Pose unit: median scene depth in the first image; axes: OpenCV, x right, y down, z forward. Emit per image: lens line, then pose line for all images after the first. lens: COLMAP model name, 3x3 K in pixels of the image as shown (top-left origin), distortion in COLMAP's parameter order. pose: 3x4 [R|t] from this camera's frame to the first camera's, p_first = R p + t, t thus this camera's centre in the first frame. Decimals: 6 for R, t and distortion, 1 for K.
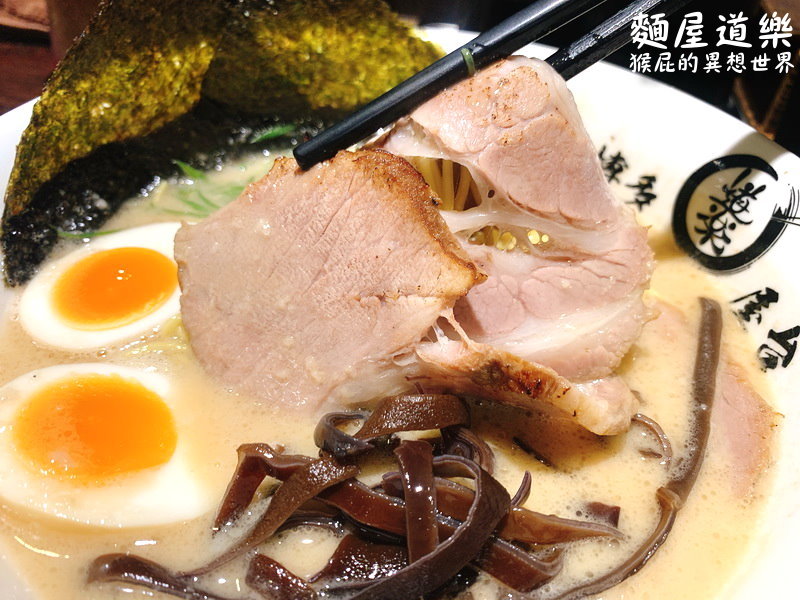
lens RADIAL K [[631.7, 0, 399.4], [0, 631.7, 307.8], [0, 0, 1]] dist [-0.060210, 0.040358]
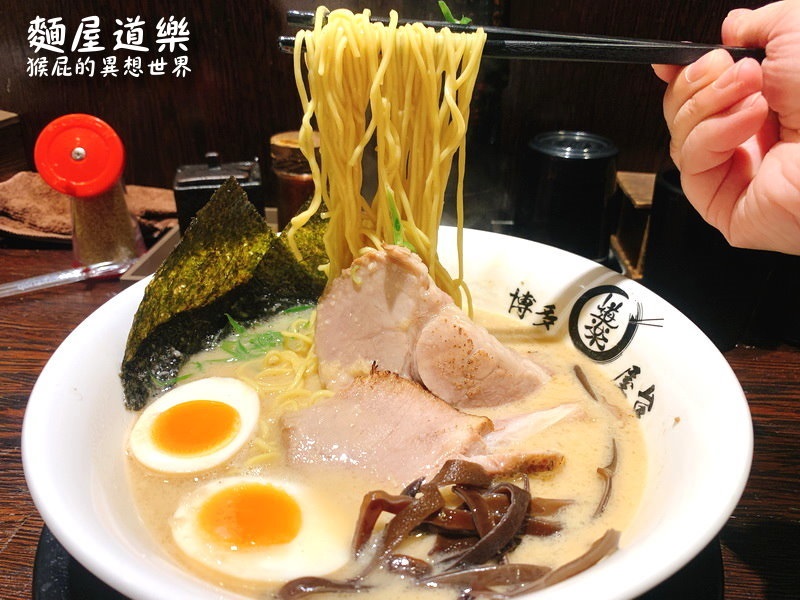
lens RADIAL K [[610.9, 0, 399.0], [0, 610.9, 306.4], [0, 0, 1]] dist [0.038001, -0.052574]
pose [[0.993249, -0.078401, 0.085494, -0.092656], [0.098299, 0.960189, -0.261483, 0.152083], [-0.061590, 0.268122, 0.961414, -0.421217]]
